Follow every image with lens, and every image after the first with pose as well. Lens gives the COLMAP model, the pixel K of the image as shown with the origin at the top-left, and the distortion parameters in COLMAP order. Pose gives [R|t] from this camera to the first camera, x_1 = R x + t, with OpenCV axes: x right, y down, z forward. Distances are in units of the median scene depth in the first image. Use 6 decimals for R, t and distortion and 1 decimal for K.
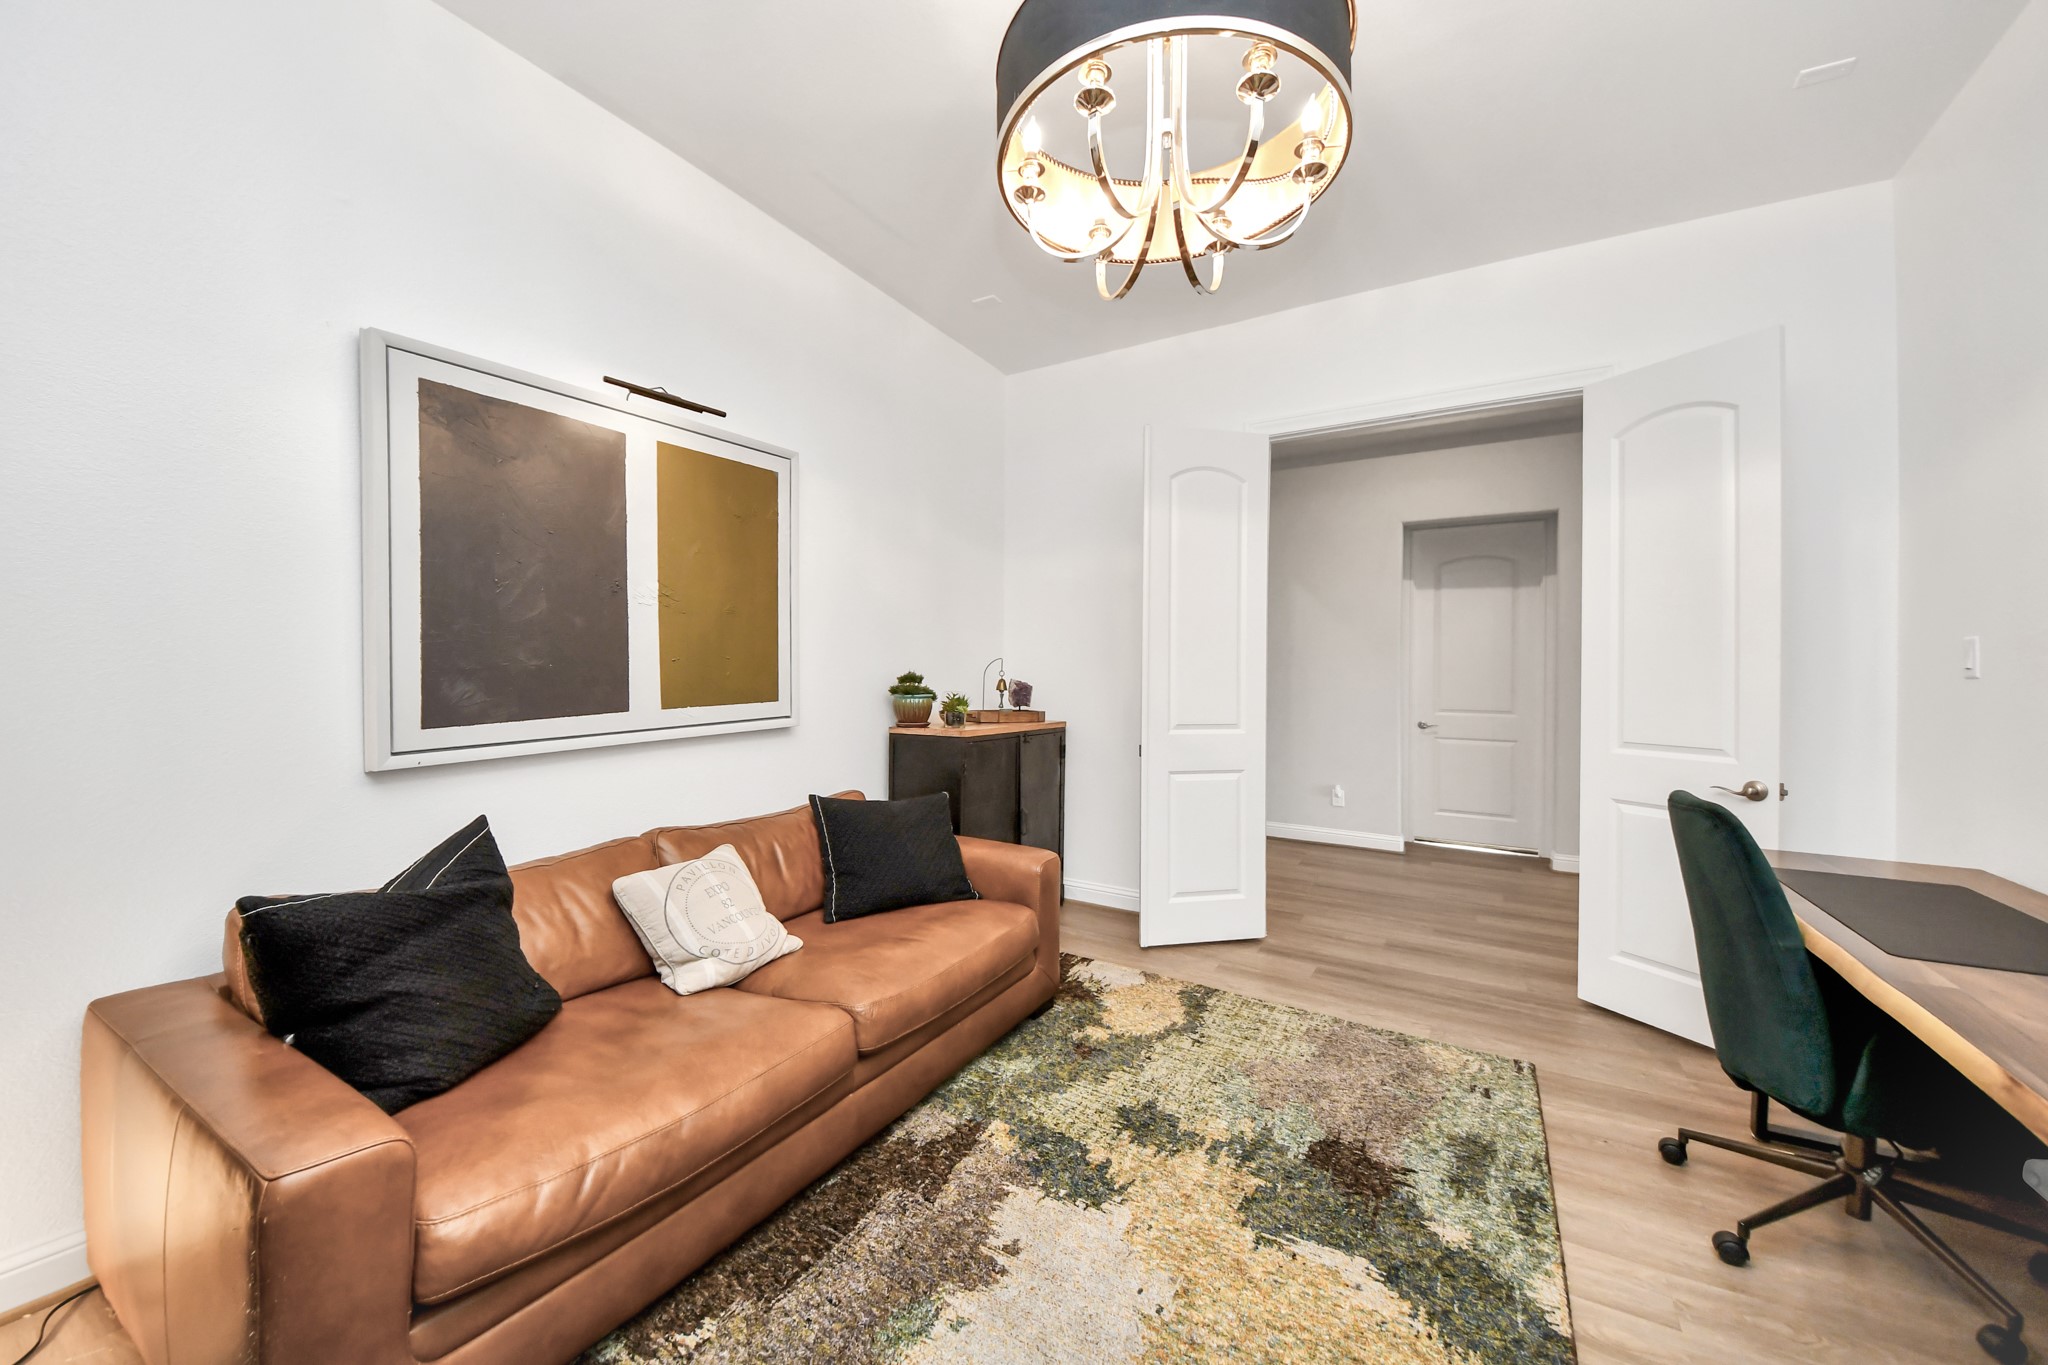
lens RADIAL K [[665.9, 0, 1024.7], [0, 665.9, 676.2], [0, 0, 1]] dist [-0.000261, -0.000008]
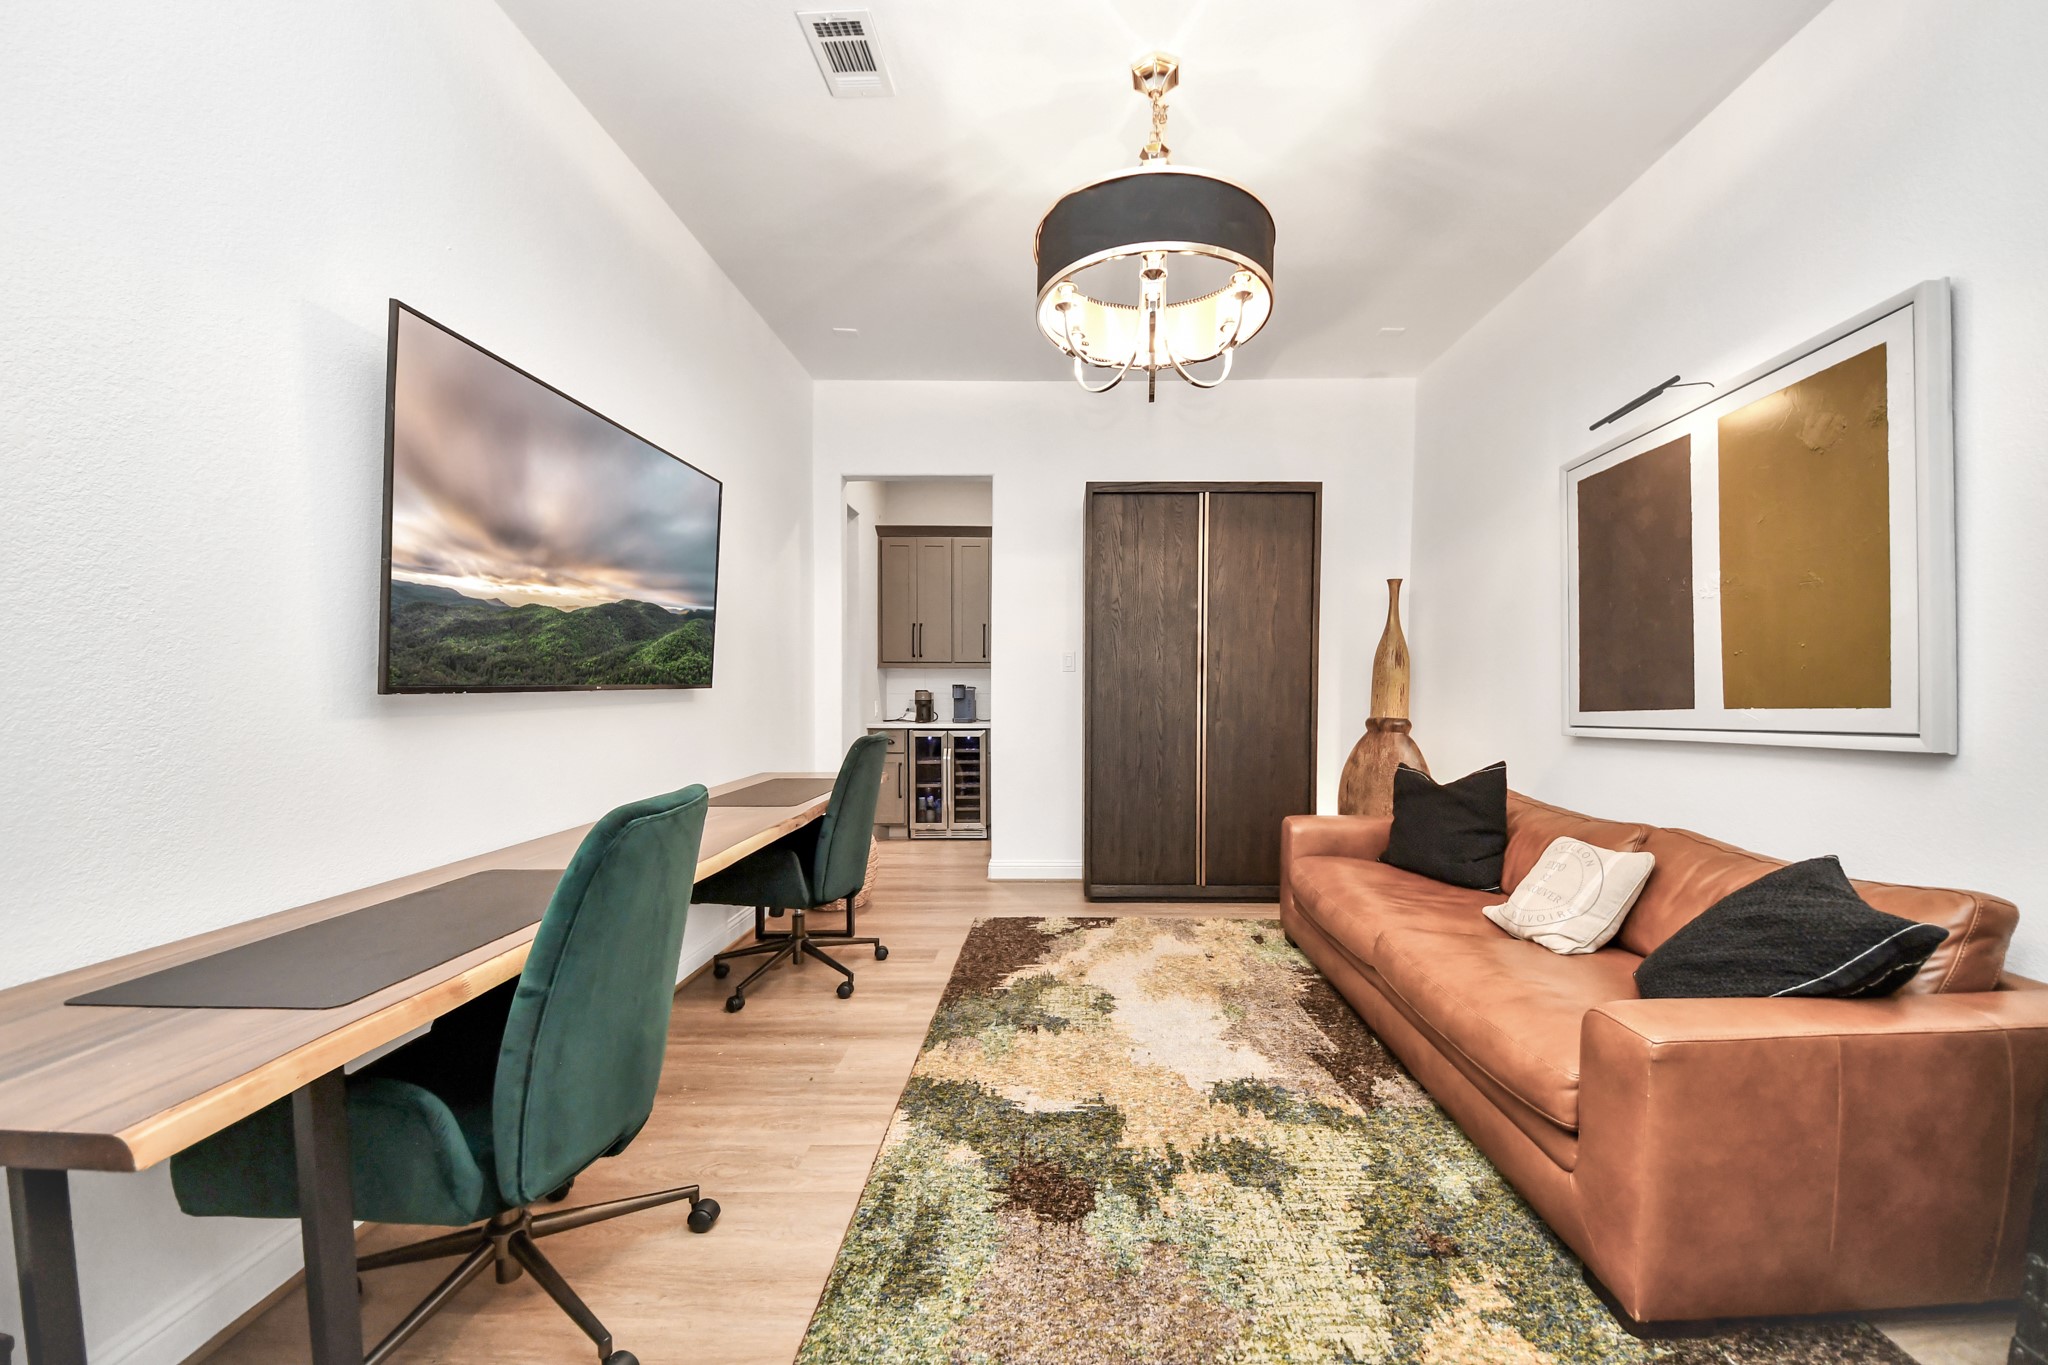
lens RADIAL K [[831.5, 0, 1021.5], [0, 831.5, 710.0], [0, 0, 1]] dist [0.016952, 0.000005]
pose [[-0.865843, -0.016443, -0.500046, 1.002438], [-0.028676, 0.999448, 0.016789, 0.069843], [0.499494, 0.028876, -0.865836, 1.774881]]
